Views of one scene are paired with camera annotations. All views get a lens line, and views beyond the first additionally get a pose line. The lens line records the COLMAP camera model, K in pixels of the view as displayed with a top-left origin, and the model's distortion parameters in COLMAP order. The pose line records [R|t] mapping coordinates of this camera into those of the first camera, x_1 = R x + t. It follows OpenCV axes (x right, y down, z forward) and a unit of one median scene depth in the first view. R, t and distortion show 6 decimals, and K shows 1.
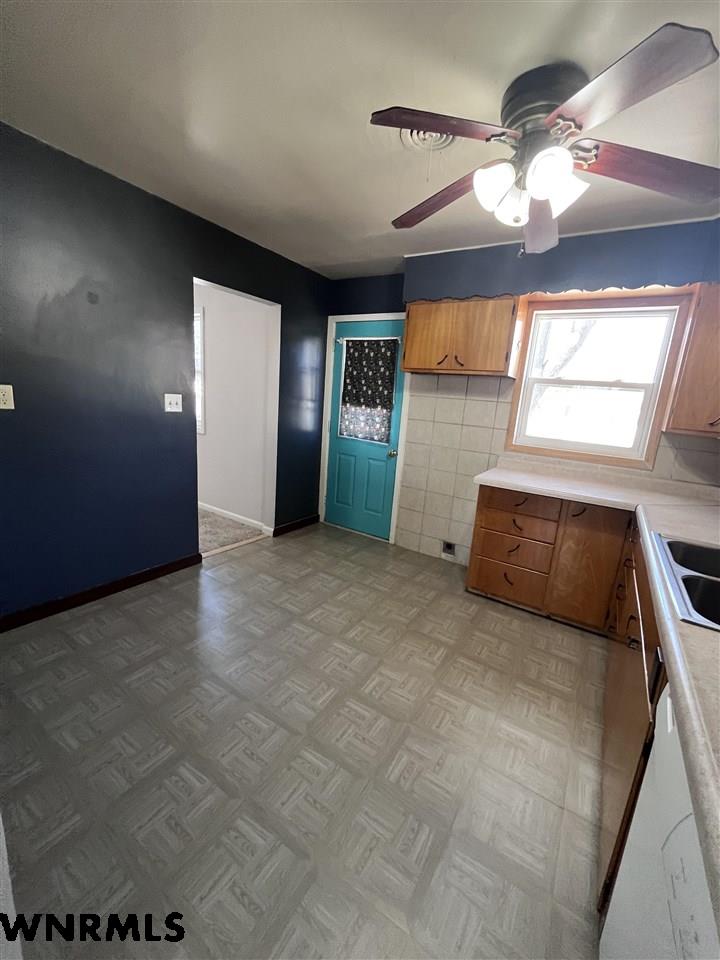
lens RADIAL K [[386.7, 0, 364.2], [0, 386.7, 481.2], [0, 0, 1]] dist [-0.001950, -0.000001]
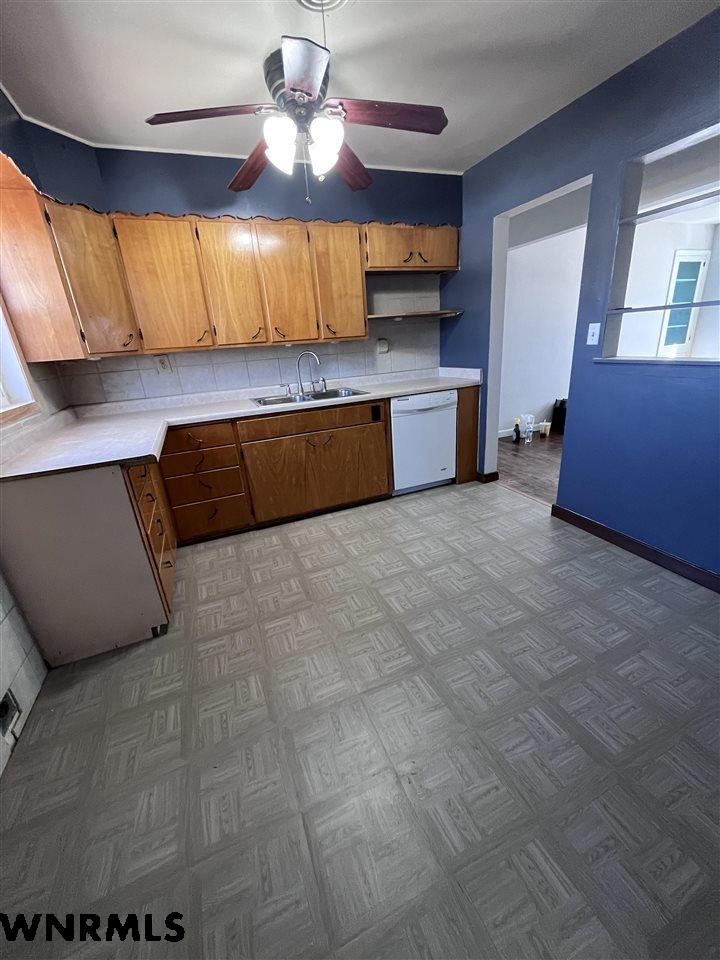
lens RADIAL K [[386.7, 0, 366.4], [0, 386.7, 480.1], [0, 0, 1]] dist [-0.001950, -0.000001]
pose [[-0.826411, -0.209961, 0.522457, -0.318745], [0.126956, 0.834502, 0.536180, -0.249557], [-0.548568, 0.509434, -0.662986, 1.141714]]
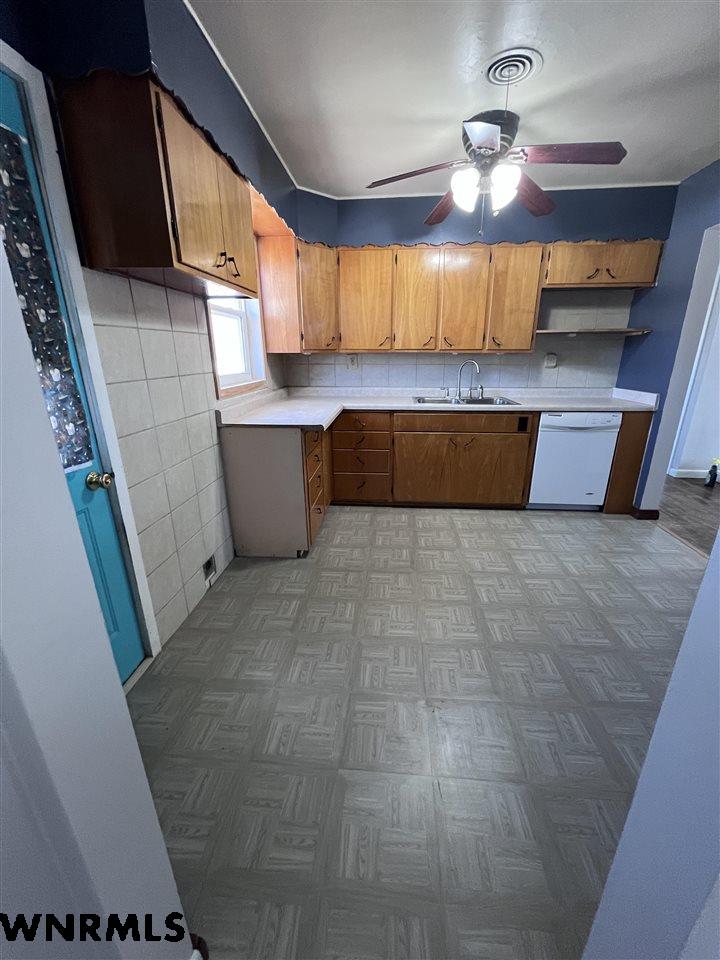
lens RADIAL K [[386.7, 0, 367.4], [0, 386.7, 479.7], [0, 0, 1]] dist [-0.001950, -0.000001]
pose [[-0.474233, -0.344579, 0.810166, -0.480920], [0.157131, 0.872323, 0.462992, -0.270528], [-0.866264, 0.346868, -0.359541, 1.160436]]
